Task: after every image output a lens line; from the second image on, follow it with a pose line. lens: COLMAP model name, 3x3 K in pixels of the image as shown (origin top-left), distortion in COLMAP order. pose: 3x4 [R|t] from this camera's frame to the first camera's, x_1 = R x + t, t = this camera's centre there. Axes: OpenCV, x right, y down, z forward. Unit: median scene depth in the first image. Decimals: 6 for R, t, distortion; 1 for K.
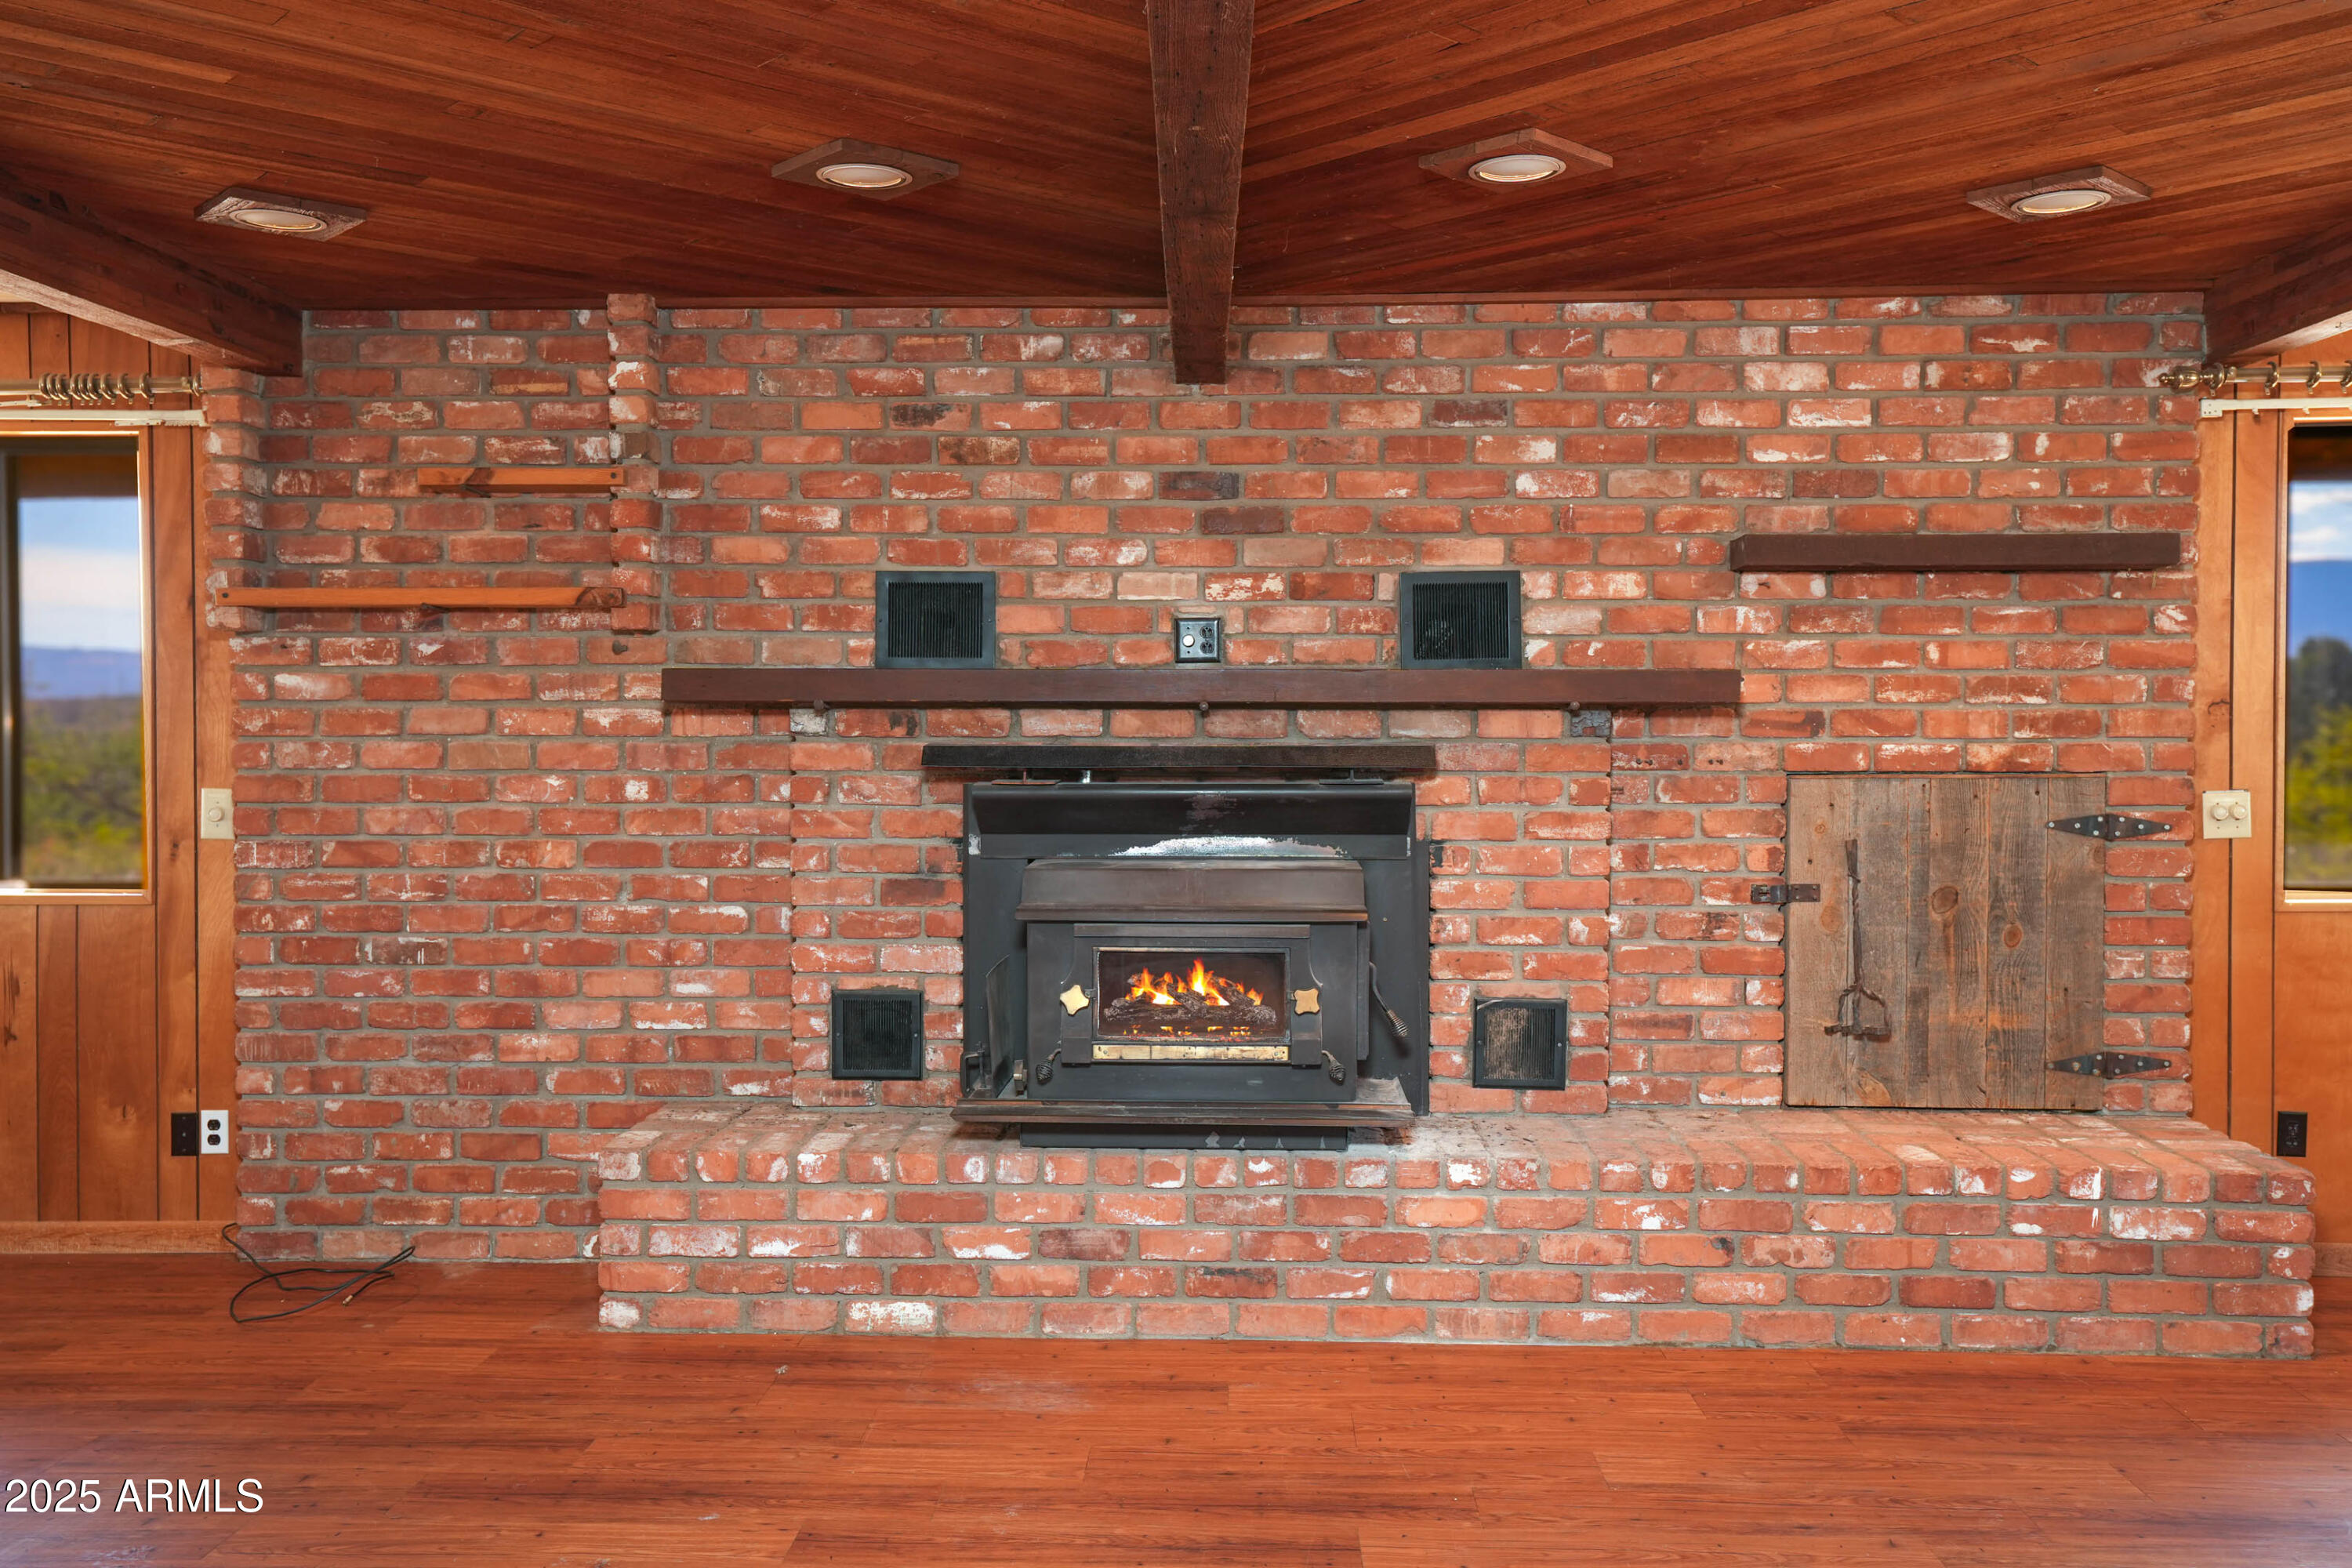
lens RADIAL K [[1918.9, 0, 1179.7], [0, 1918.9, 783.0], [0, 0, 1]] dist [0.055992, 0.012381]
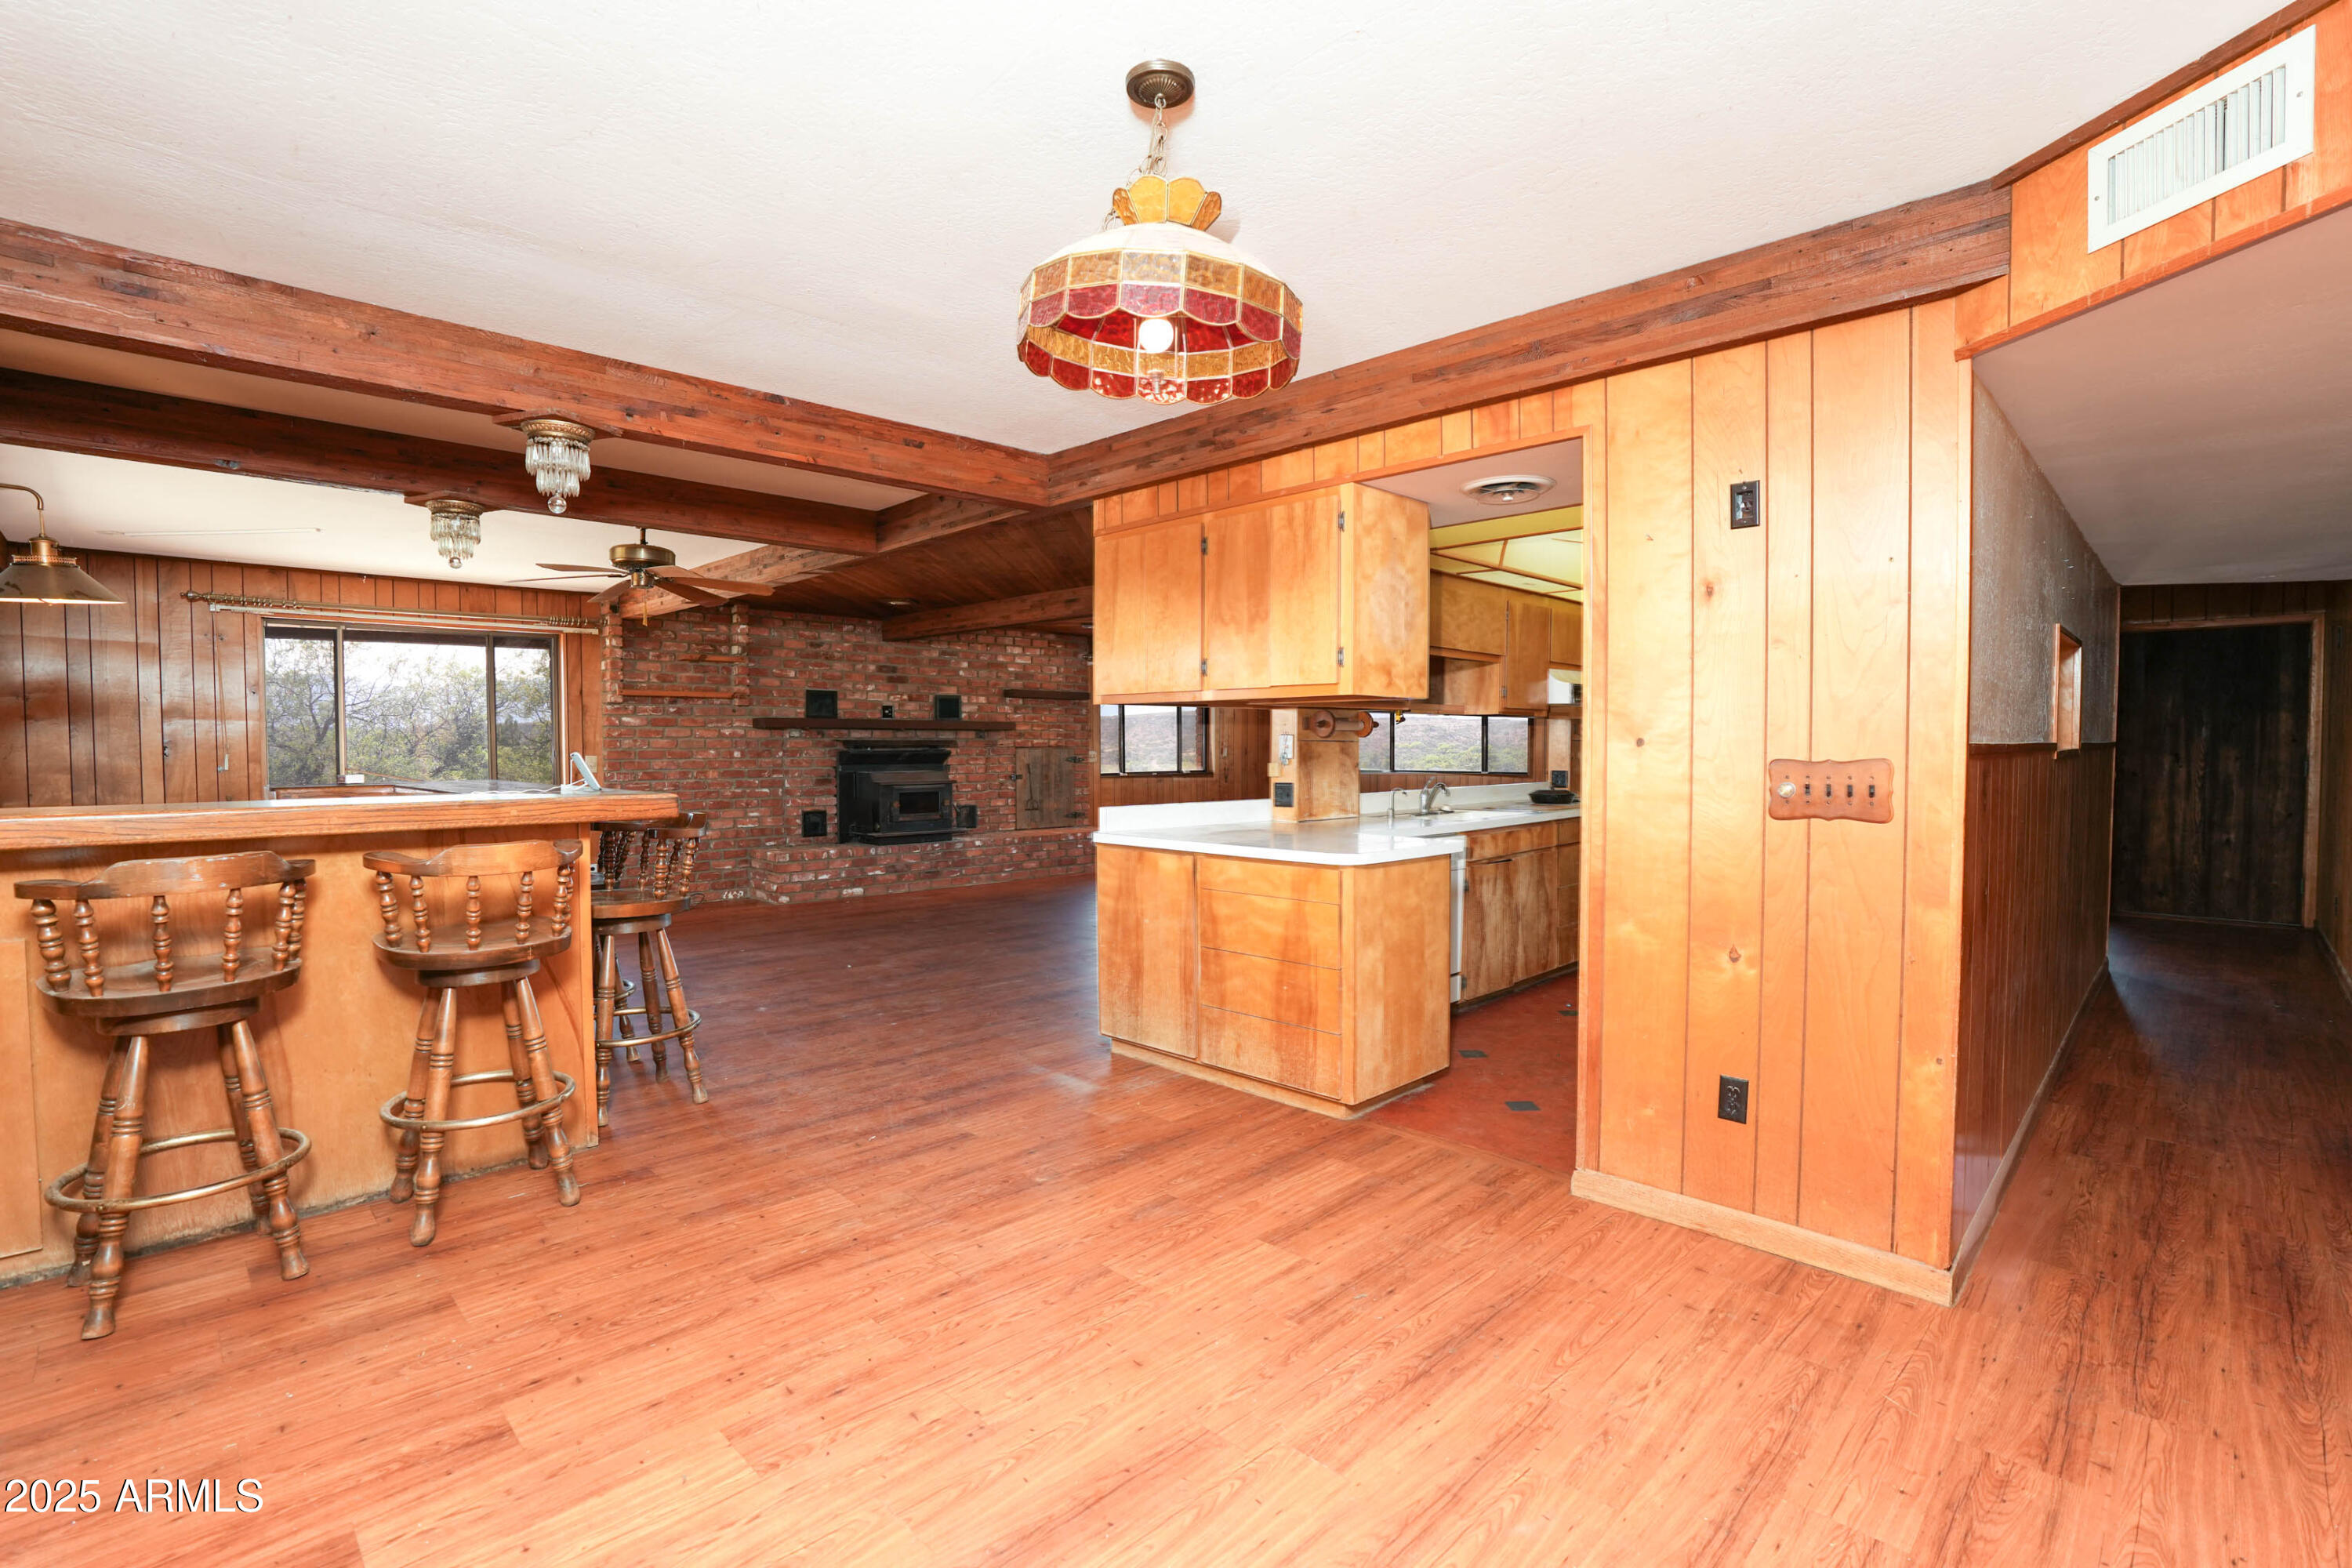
lens RADIAL K [[1092.4, 0, 1179.6], [0, 1092.4, 783.9], [0, 0, 1]] dist [-0.035094, 0.002401]
pose [[0.678097, -0.028055, 0.734436, -1.138934], [0.024849, 0.999575, 0.015240, 0.045020], [-0.734552, 0.007915, 0.678506, -0.808564]]
